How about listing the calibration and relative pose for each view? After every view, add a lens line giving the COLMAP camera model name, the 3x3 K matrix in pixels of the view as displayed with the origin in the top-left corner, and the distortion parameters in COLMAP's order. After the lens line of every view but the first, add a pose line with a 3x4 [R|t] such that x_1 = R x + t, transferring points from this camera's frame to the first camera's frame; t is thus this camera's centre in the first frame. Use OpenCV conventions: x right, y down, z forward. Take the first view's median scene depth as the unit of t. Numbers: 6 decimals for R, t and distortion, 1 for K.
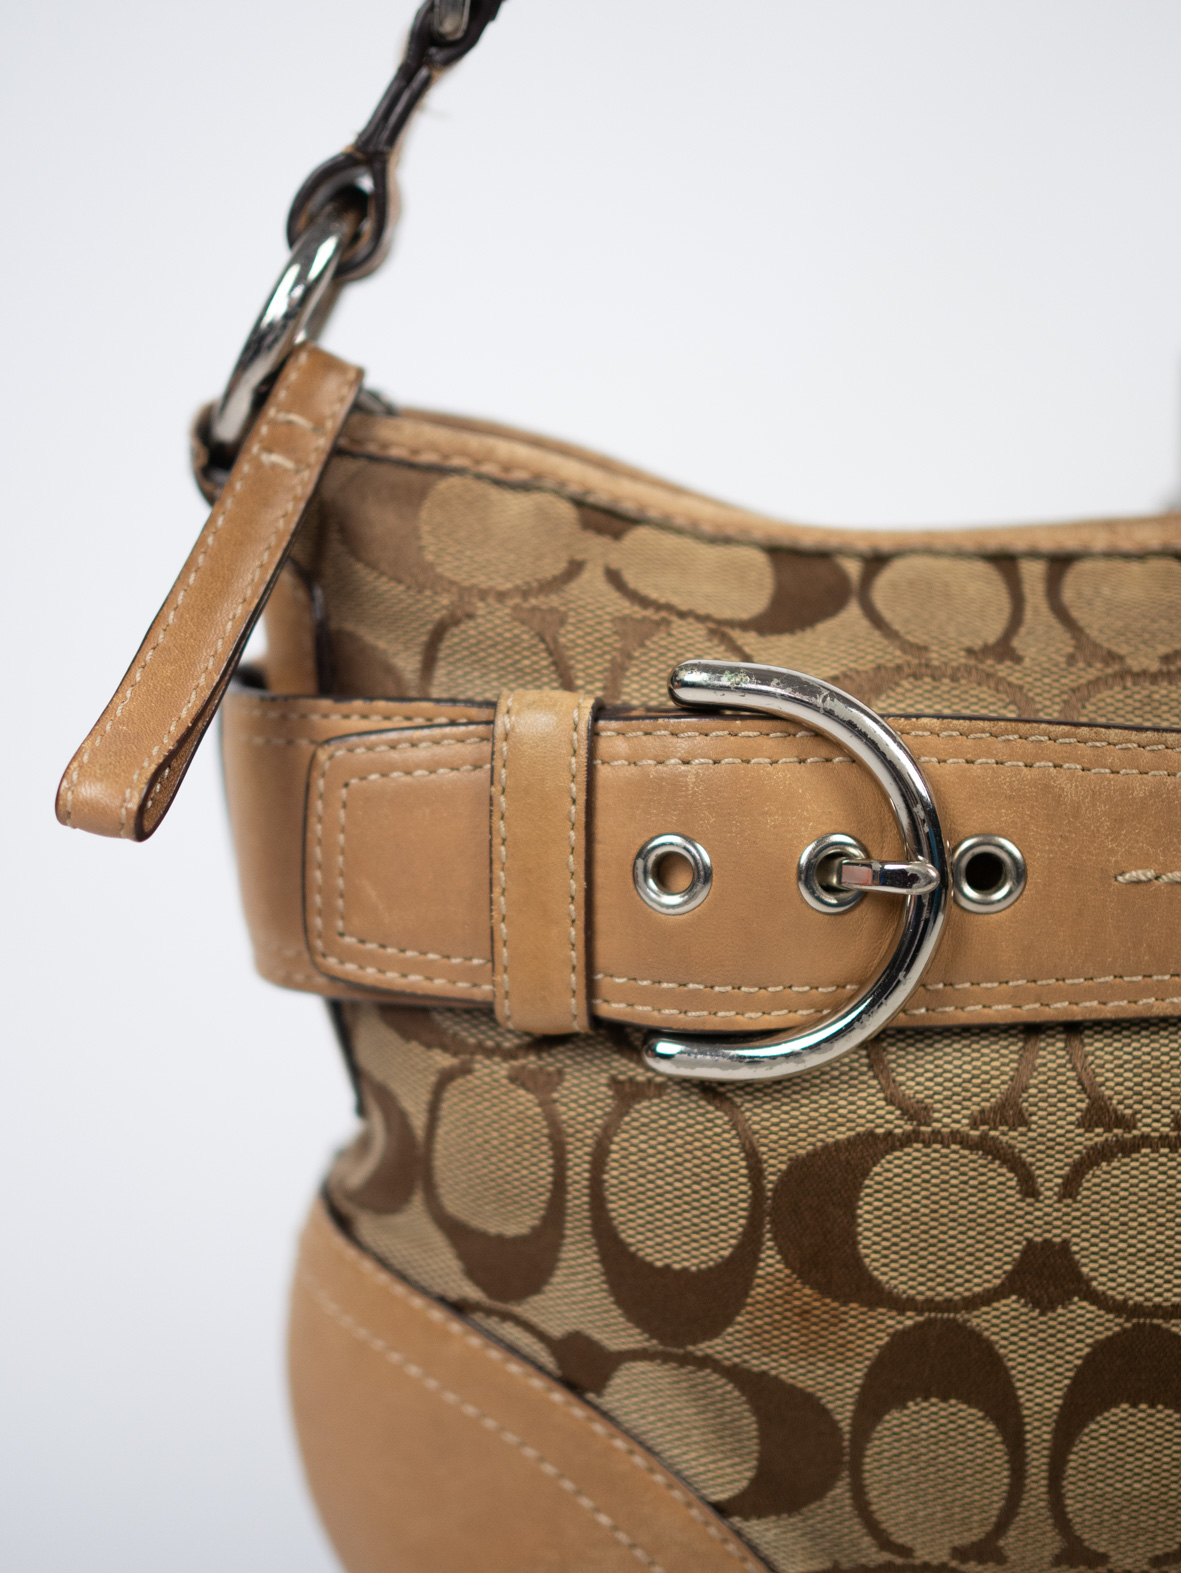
lens RADIAL K [[2308.9, 0, 591.7], [0, 2308.9, 787.7], [0, 0, 1]] dist [-0.086780, 0.000000]
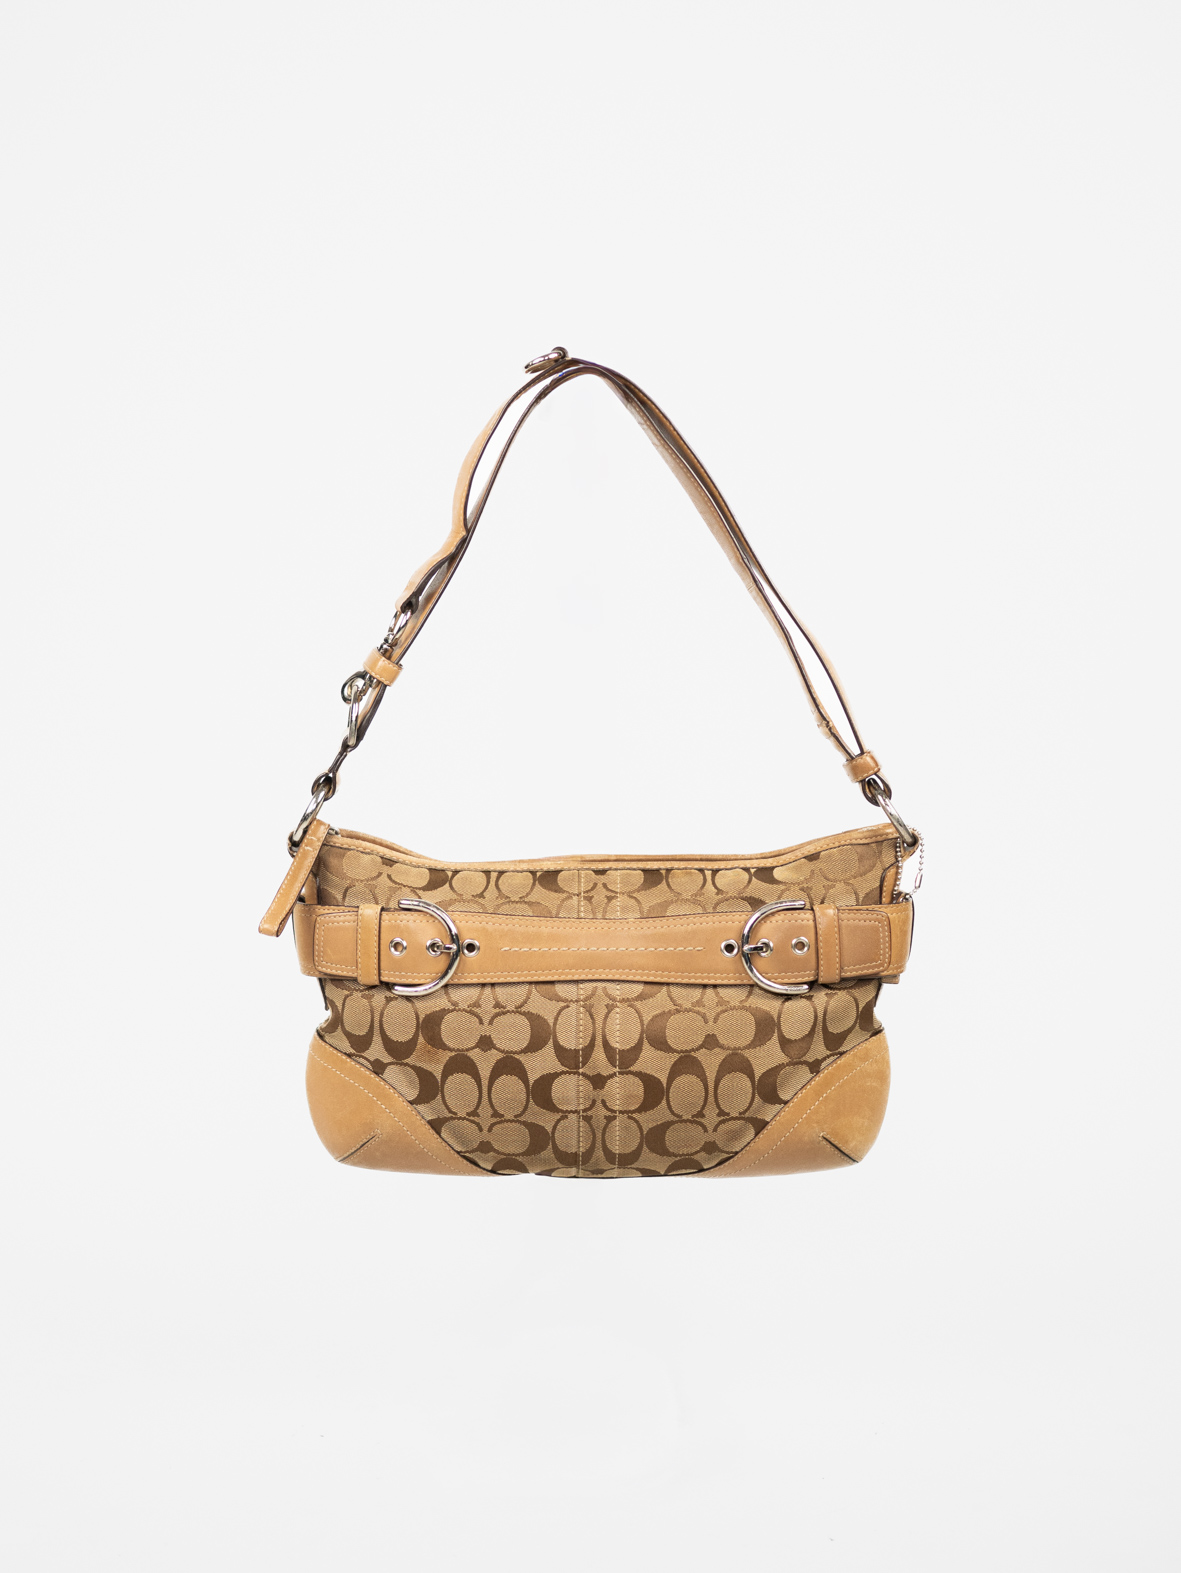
lens RADIAL K [[2308.9, 0, 590.4], [0, 2308.9, 787.4], [0, 0, 1]] dist [-0.086780, 0.000000]
pose [[0.999895, 0.010852, -0.009590, 0.418356], [-0.011483, 0.997594, -0.068368, 0.028904], [0.008825, 0.068471, 0.997614, -3.215799]]
